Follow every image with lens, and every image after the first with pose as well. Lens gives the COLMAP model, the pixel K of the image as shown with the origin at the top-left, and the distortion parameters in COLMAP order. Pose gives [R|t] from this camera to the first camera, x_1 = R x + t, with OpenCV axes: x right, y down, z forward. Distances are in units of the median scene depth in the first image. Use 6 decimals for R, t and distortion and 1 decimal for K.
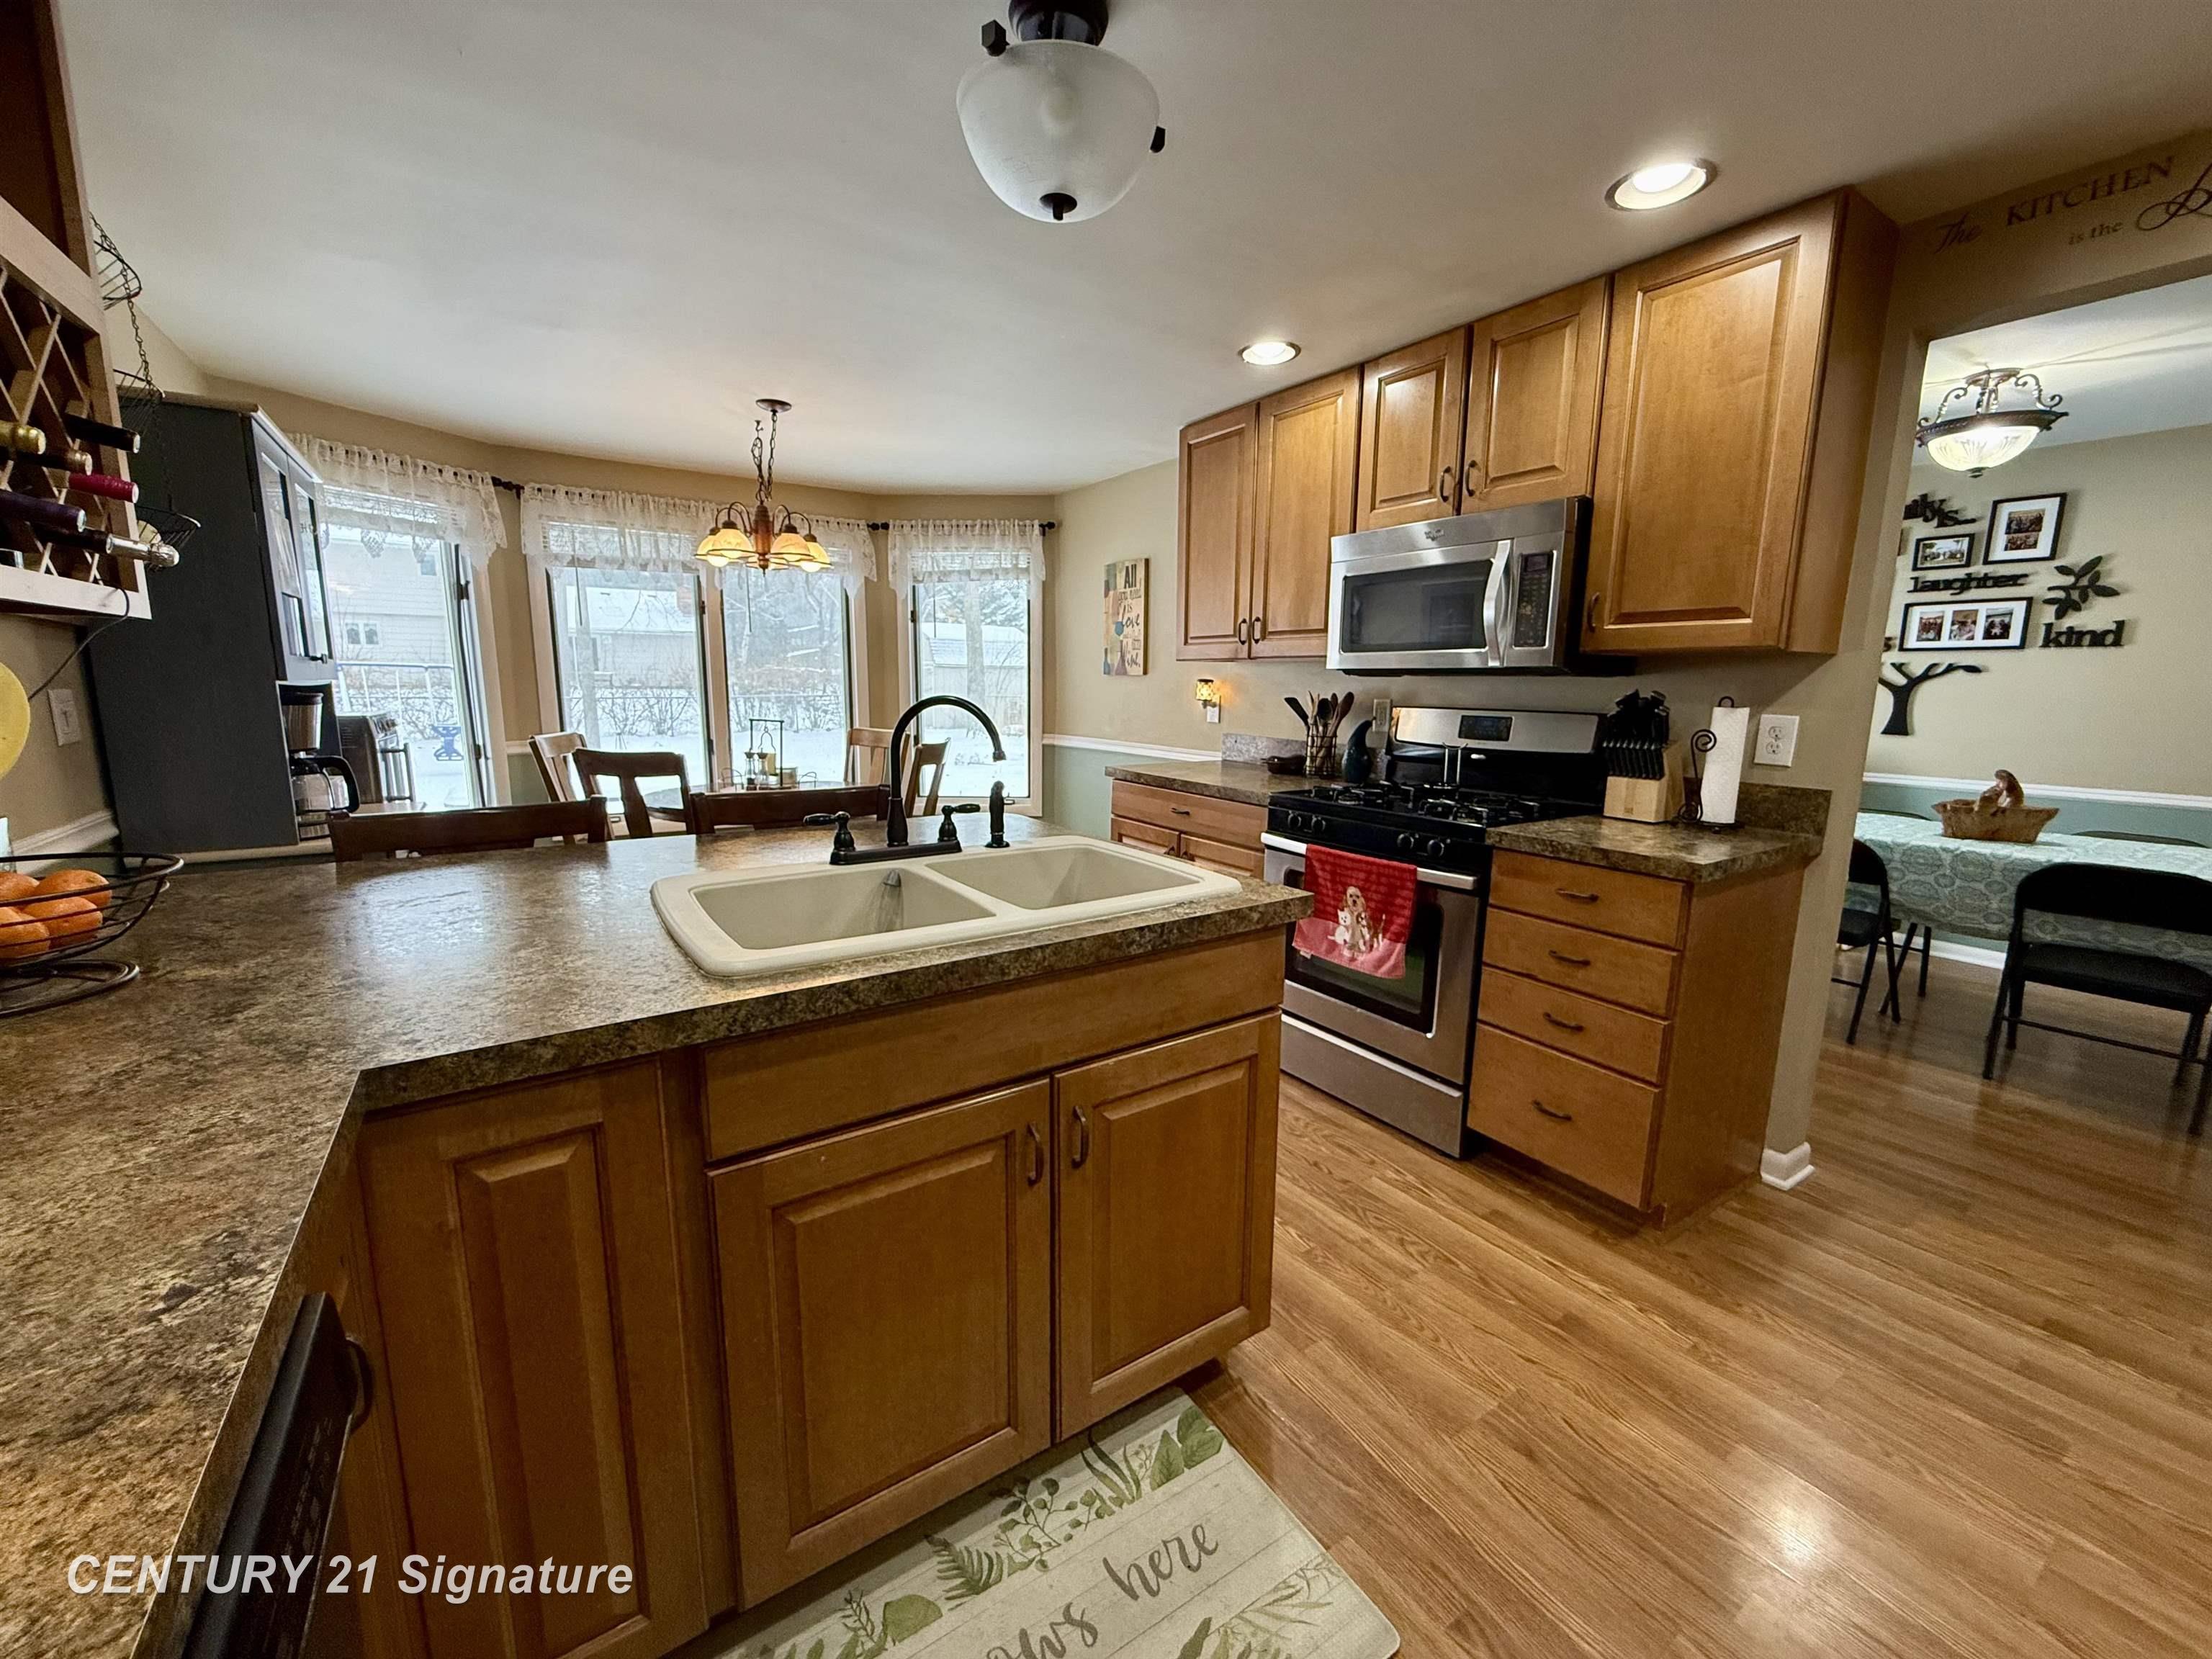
lens RADIAL K [[878.9, 0, 1106.0], [0, 878.9, 829.5], [0, 0, 1]] dist [-0.002979, -0.000153]
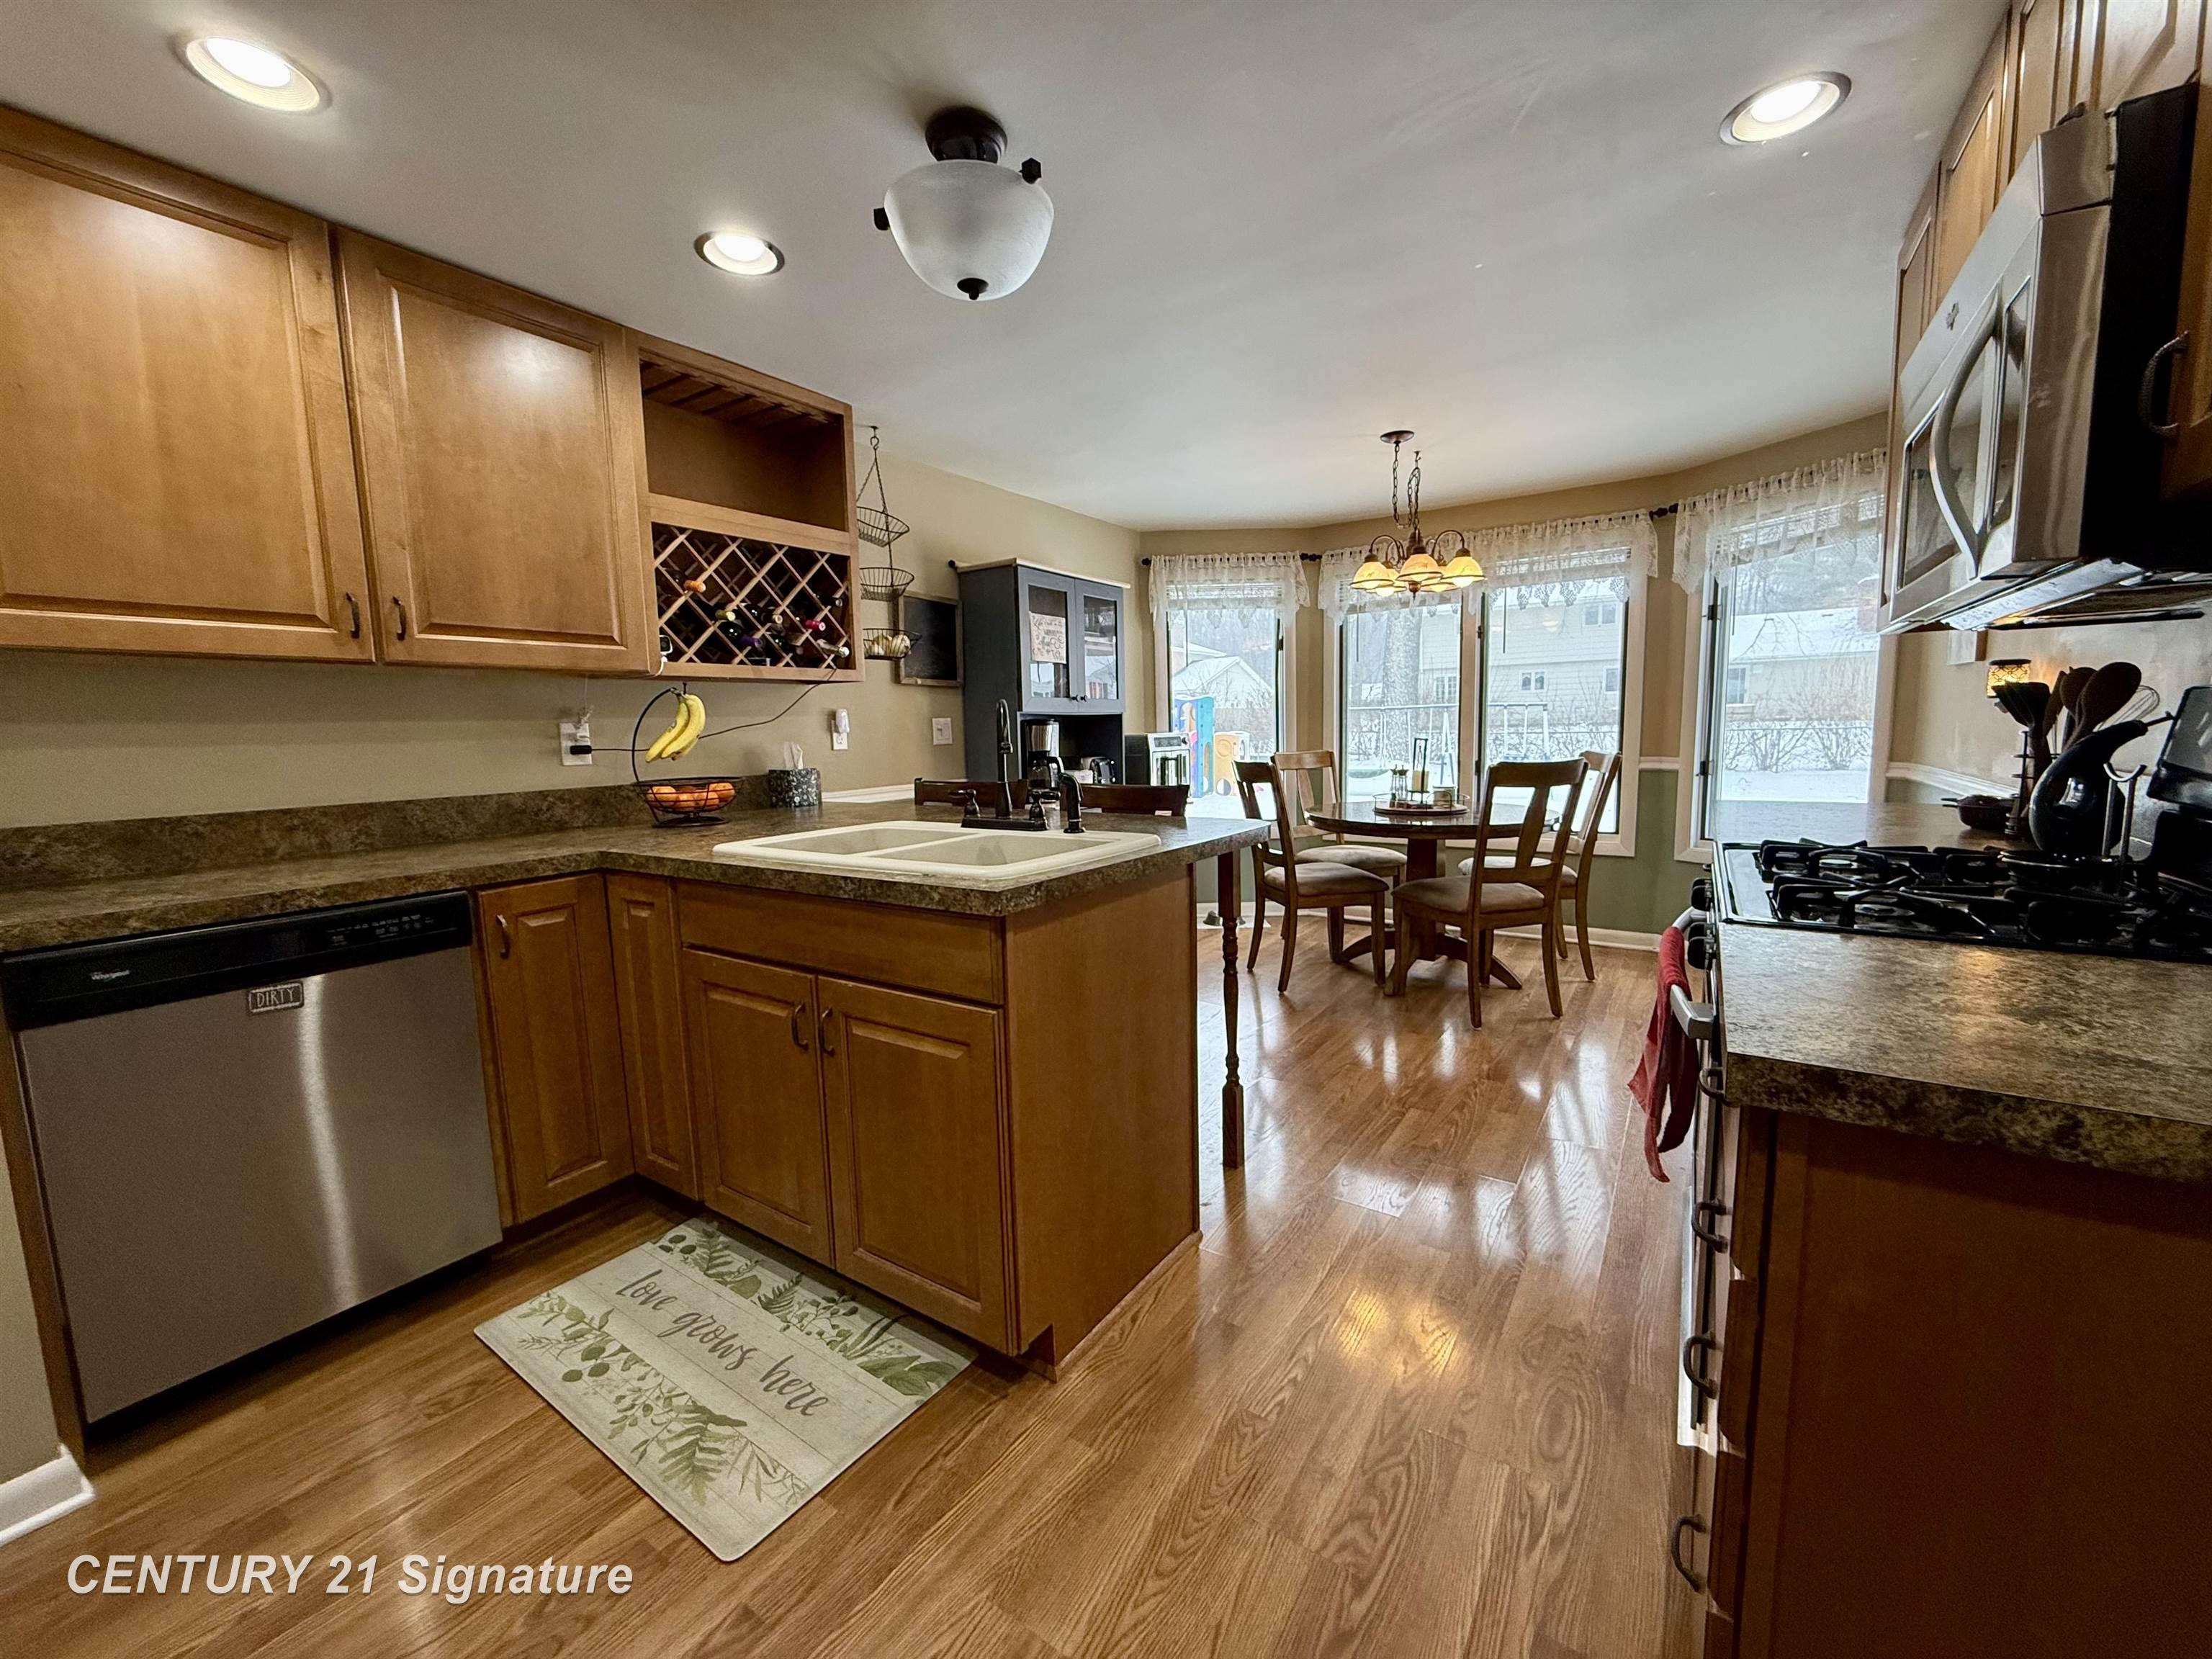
lens RADIAL K [[878.9, 0, 1106.0], [0, 878.9, 829.5], [0, 0, 1]] dist [-0.002979, -0.000153]
pose [[0.375196, 0.087384, -0.922817, 0.501160], [-0.125169, 0.991205, 0.042969, -0.020380], [0.918456, 0.099386, 0.382834, 0.328052]]
